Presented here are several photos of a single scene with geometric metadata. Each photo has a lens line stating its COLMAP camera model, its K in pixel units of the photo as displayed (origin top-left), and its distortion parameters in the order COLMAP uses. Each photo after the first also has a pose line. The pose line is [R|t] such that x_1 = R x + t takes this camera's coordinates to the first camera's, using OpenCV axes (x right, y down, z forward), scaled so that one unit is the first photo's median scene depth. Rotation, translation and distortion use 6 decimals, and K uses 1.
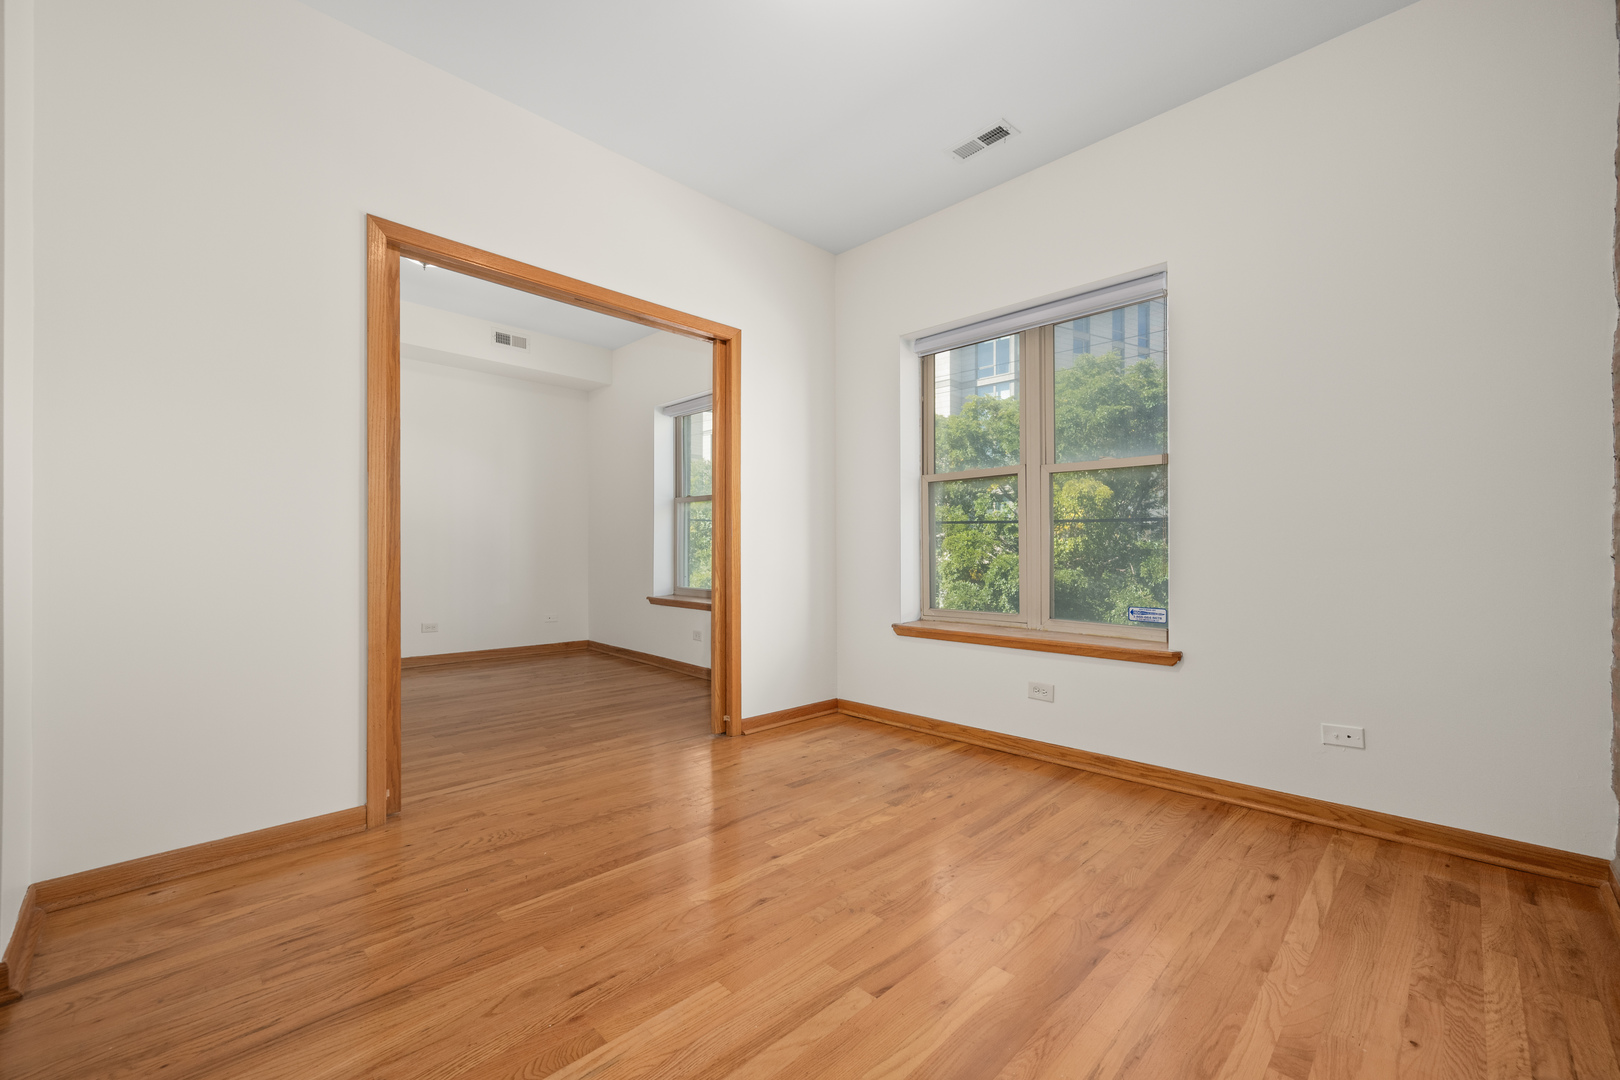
lens RADIAL K [[669.8, 0, 805.1], [0, 669.8, 543.4], [0, 0, 1]] dist [-0.000038, 0.000037]
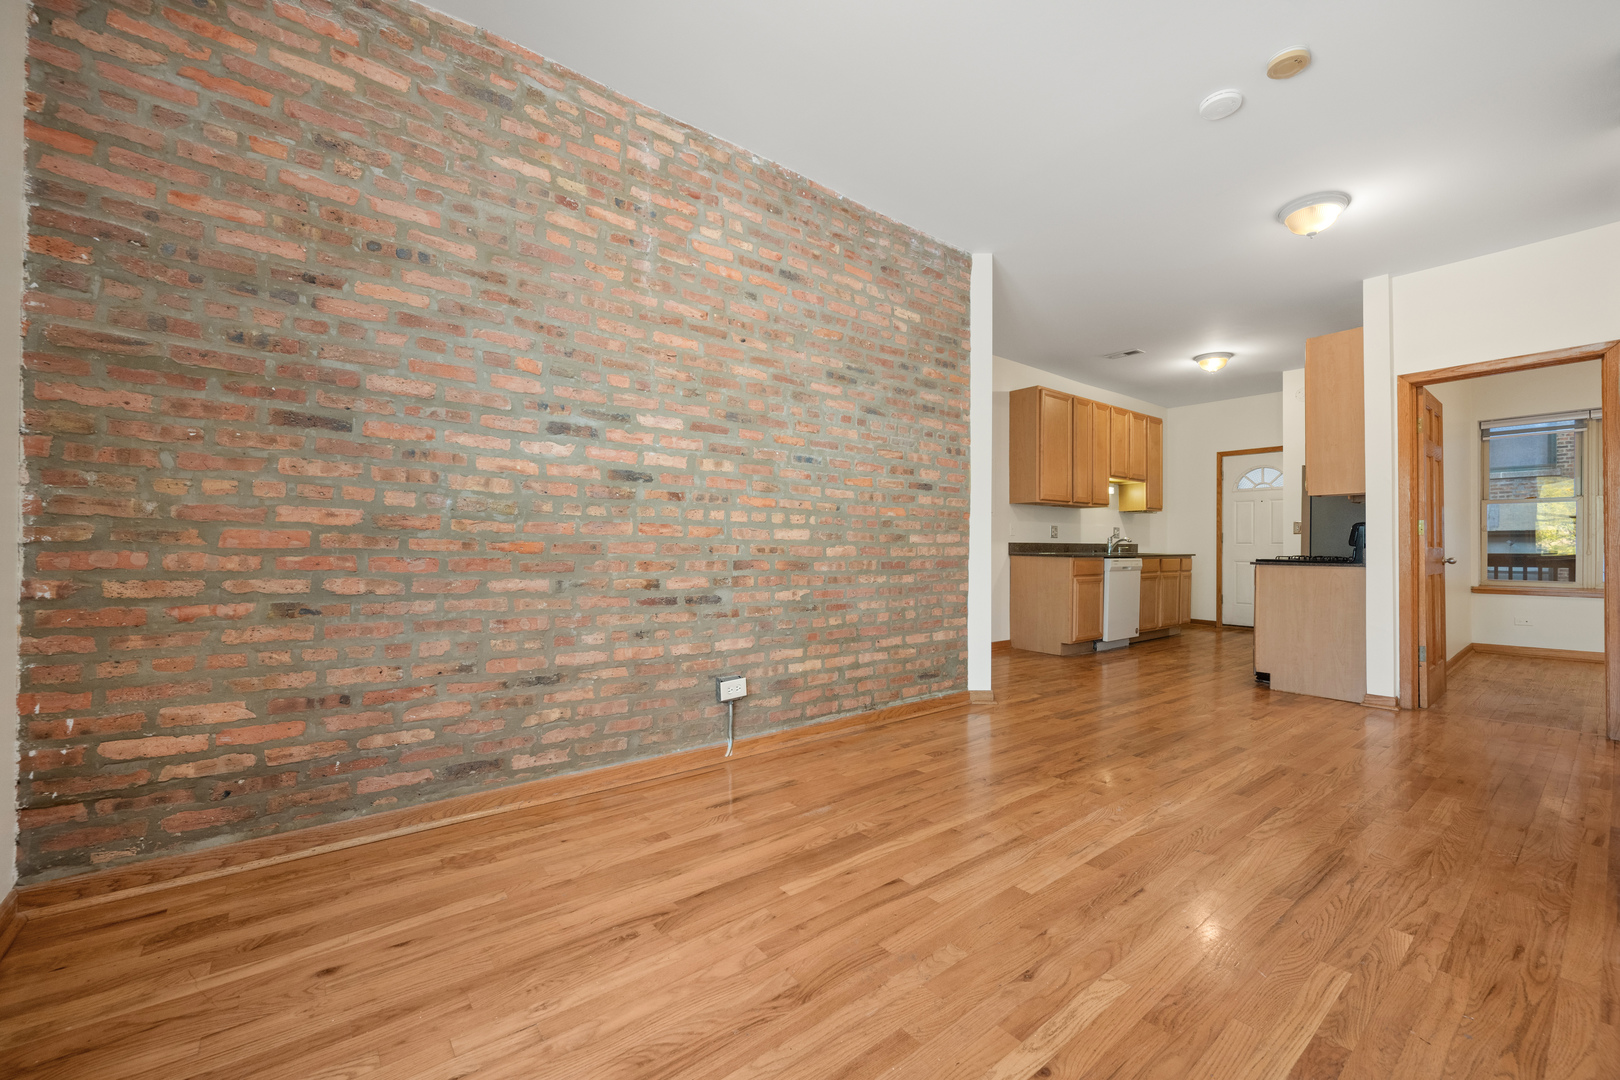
lens RADIAL K [[626.4, 0, 810.1], [0, 626.4, 544.5], [0, 0, 1]] dist [0.000973, 0.000127]
pose [[-0.988355, -0.010826, 0.151779, 0.052192], [-0.012818, 0.999844, -0.012154, 0.014113], [-0.151624, -0.013958, -0.988340, 1.159195]]
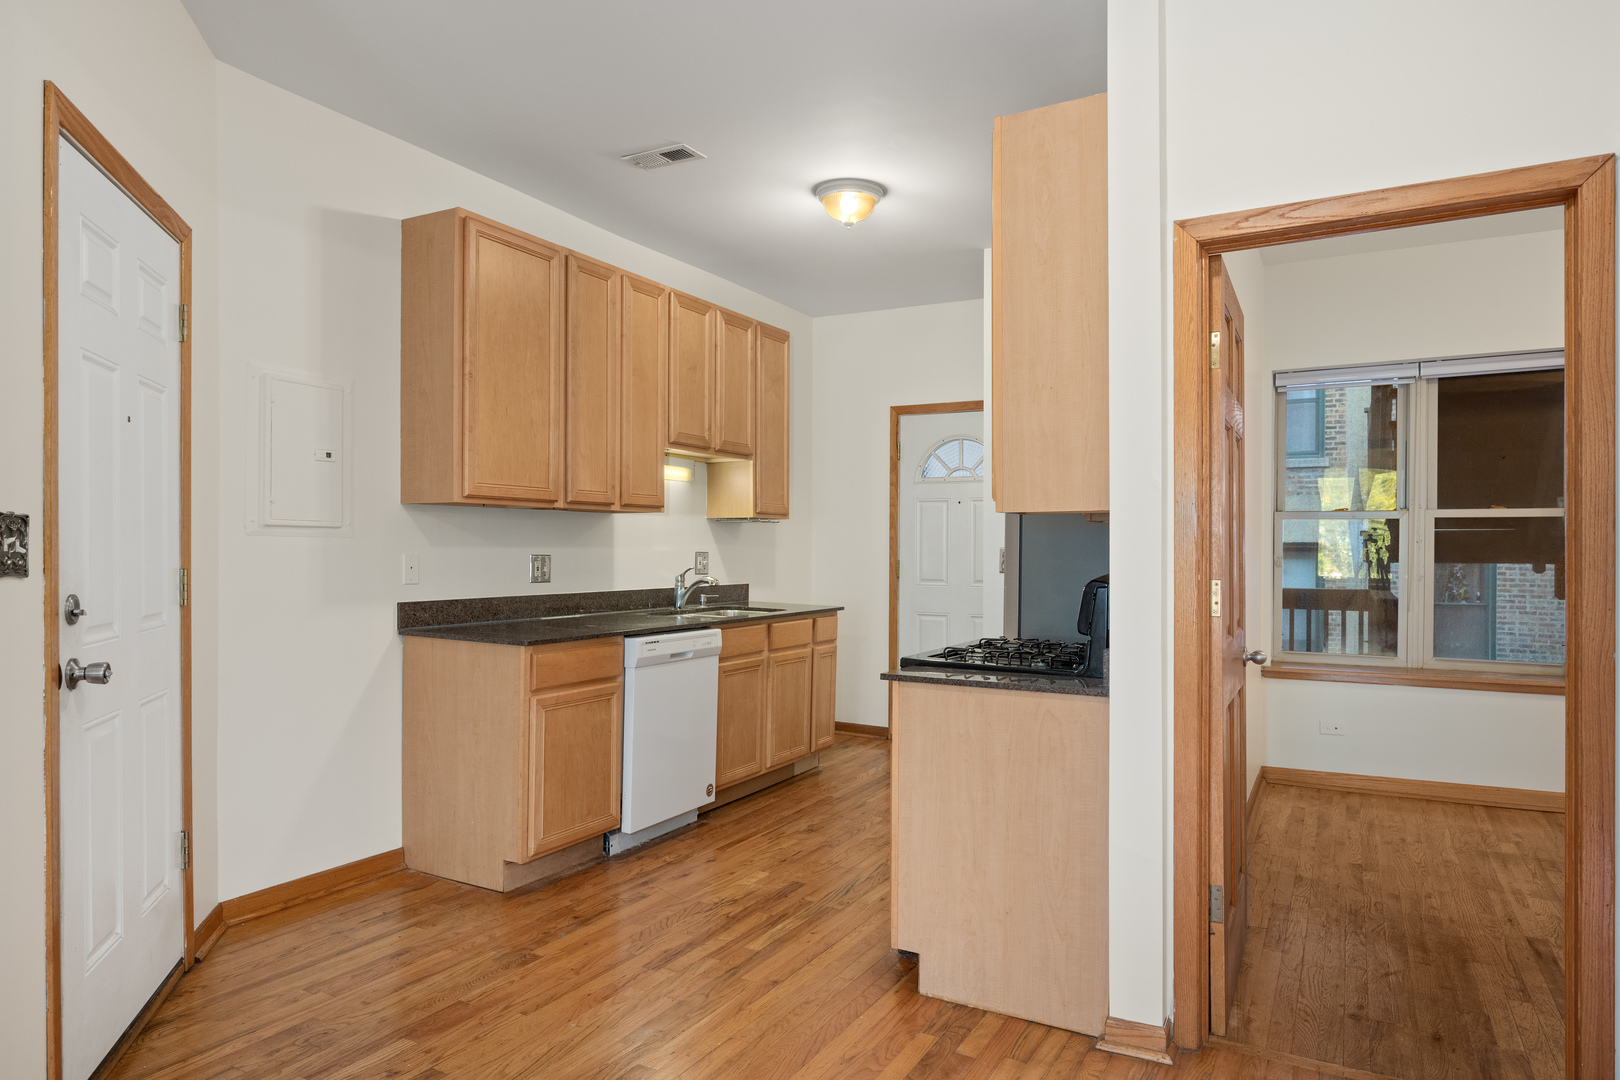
lens RADIAL K [[1006.3, 0, 767.1], [0, 1006.3, 548.5], [0, 0, 1]] dist [-0.000020, -0.000562]
pose [[-0.971829, -0.011557, -0.235402, -0.456494], [-0.009322, 0.999900, -0.010608, -0.089564], [0.235501, -0.008115, -0.971840, 0.383248]]
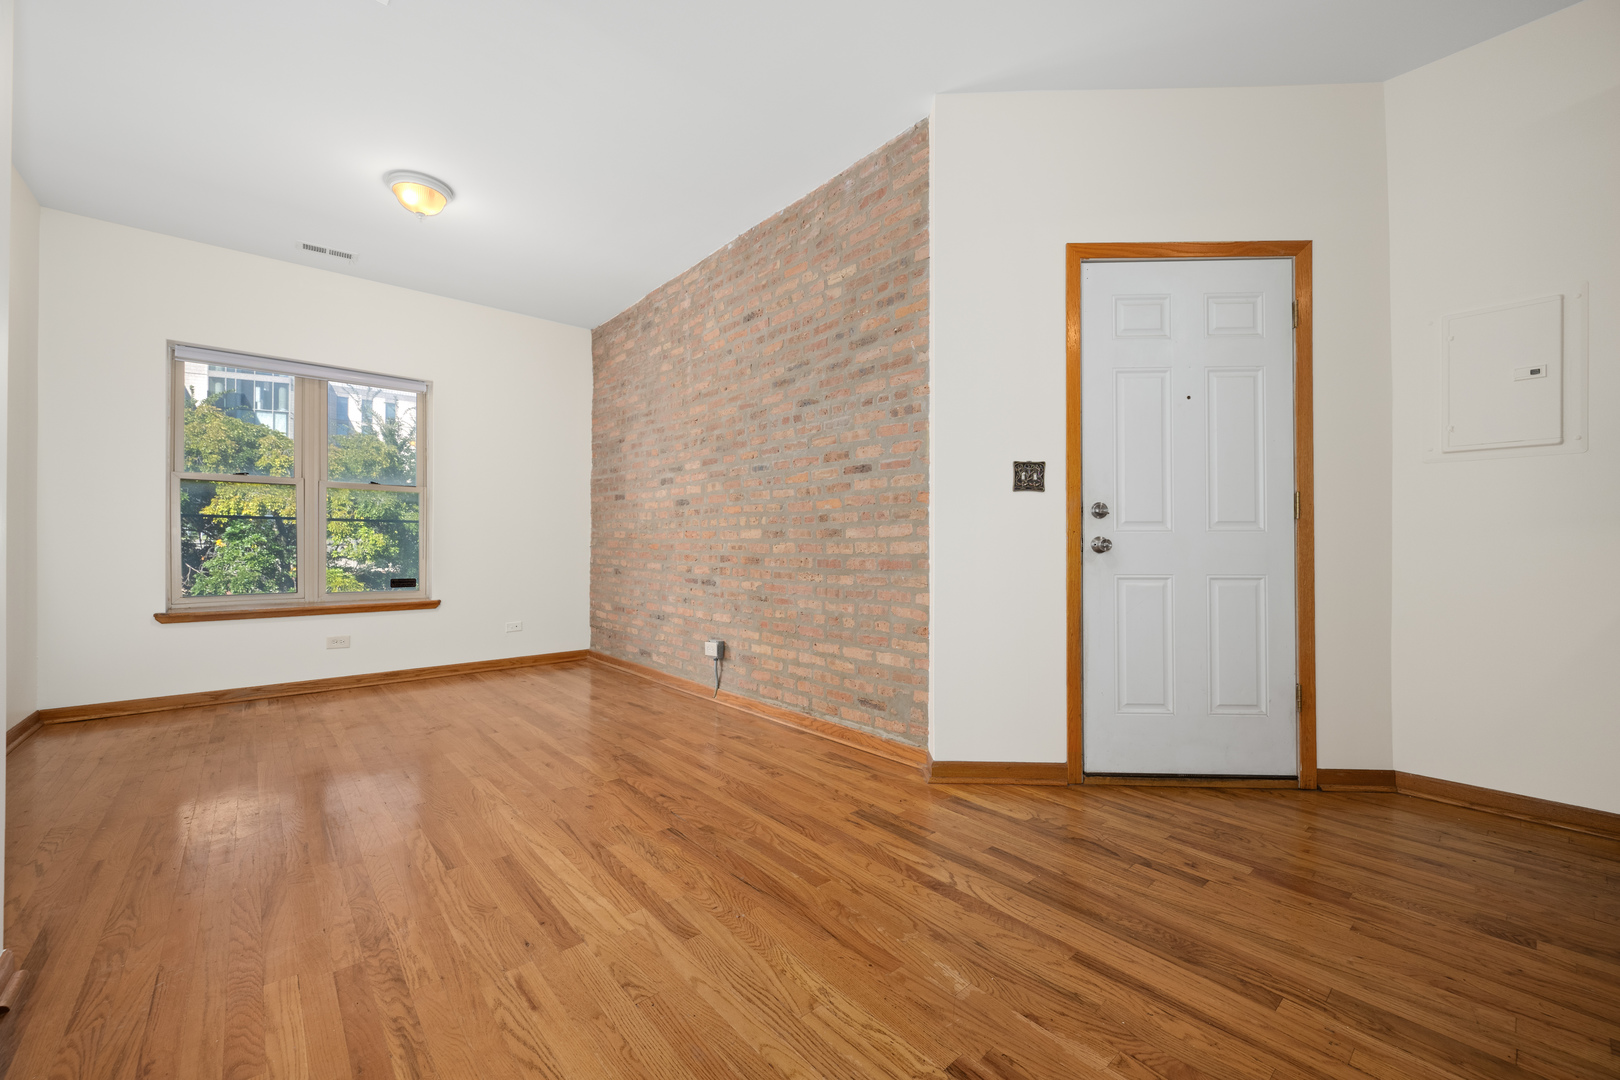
lens RADIAL K [[645.2, 0, 838.7], [0, 645.2, 544.1], [0, 0, 1]] dist [0.002299, -0.000018]
pose [[0.066911, 0.002990, 0.997754, -1.053412], [-0.009663, 0.999951, -0.002349, 0.005830], [-0.997712, -0.009484, 0.066937, -0.169613]]
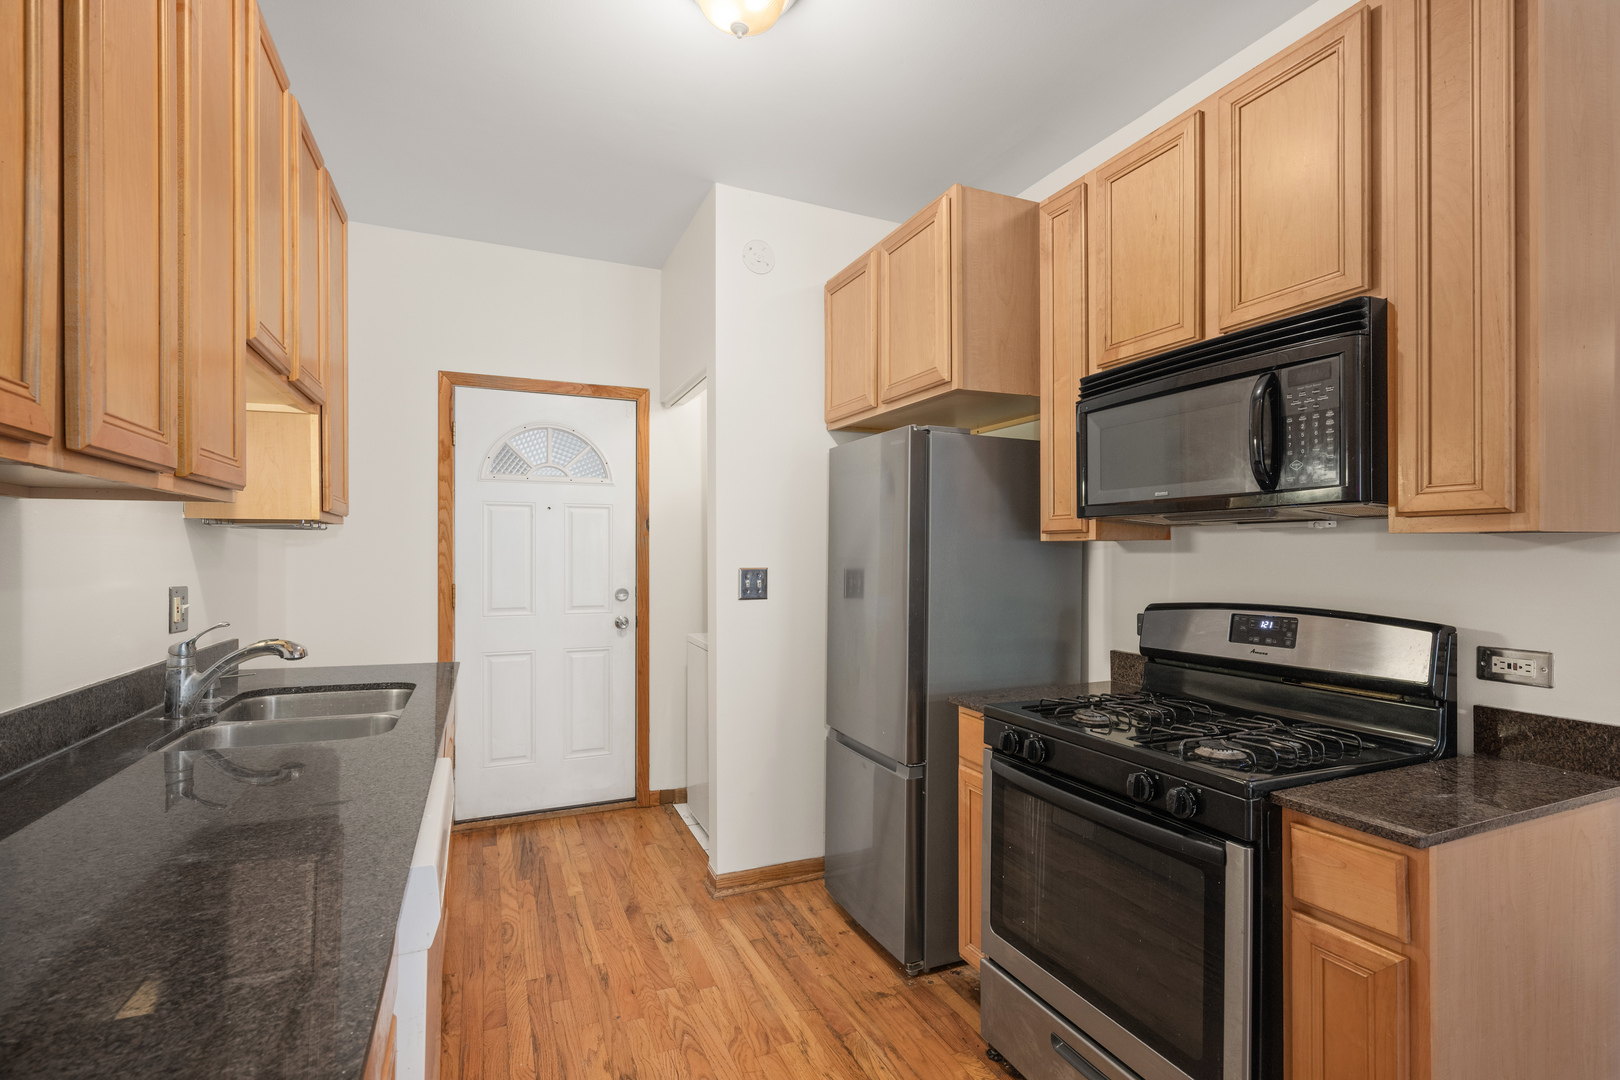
lens RADIAL K [[758.5, 0, 833.1], [0, 758.5, 552.9], [0, 0, 1]] dist [-0.000112, 0.000001]
pose [[-0.348657, -0.008653, -0.937210, -0.330281], [0.007285, 0.999902, -0.011942, -0.121459], [0.937222, -0.010991, -0.348560, -0.719416]]
